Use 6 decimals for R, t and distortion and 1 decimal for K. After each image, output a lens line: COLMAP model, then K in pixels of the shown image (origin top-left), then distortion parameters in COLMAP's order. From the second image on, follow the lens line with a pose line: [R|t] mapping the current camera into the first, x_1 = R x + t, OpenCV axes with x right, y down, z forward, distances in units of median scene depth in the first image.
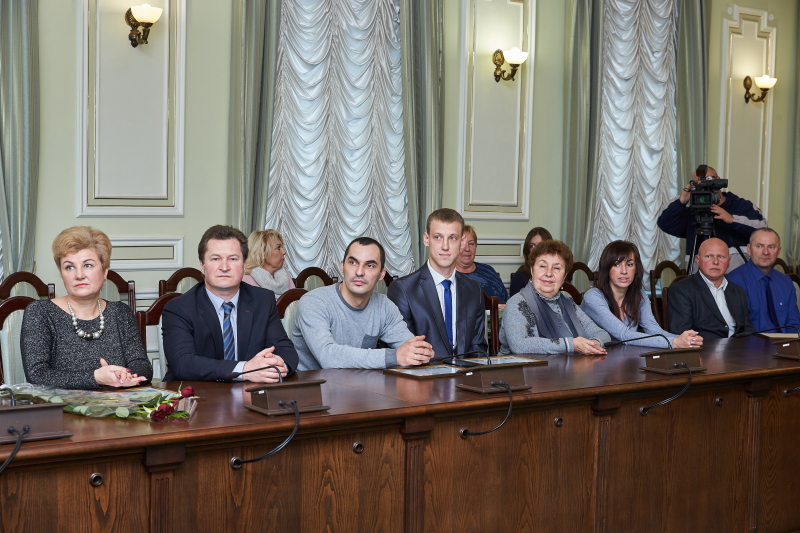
lens RADIAL K [[1246.3, 0, 400.0], [0, 1246.3, 266.5], [0, 0, 1]] dist [0.024802, 0.091630]
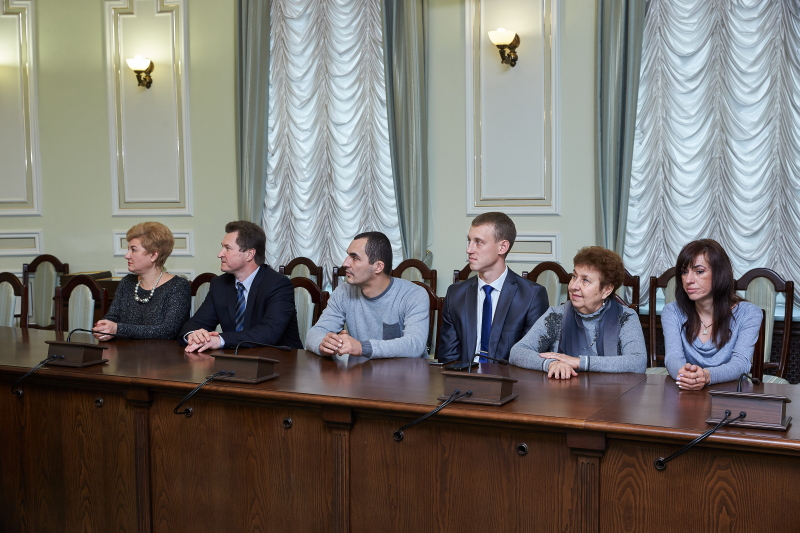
lens RADIAL K [[1050.0, 0, 400.0], [0, 1050.0, 266.5], [0, 0, 1]] dist [-0.013546, 0.003206]
pose [[0.429137, 0.038008, -0.902440, 0.843339], [-0.031432, 0.999138, 0.027134, -0.021802], [0.902693, 0.016722, 0.429961, 0.678037]]
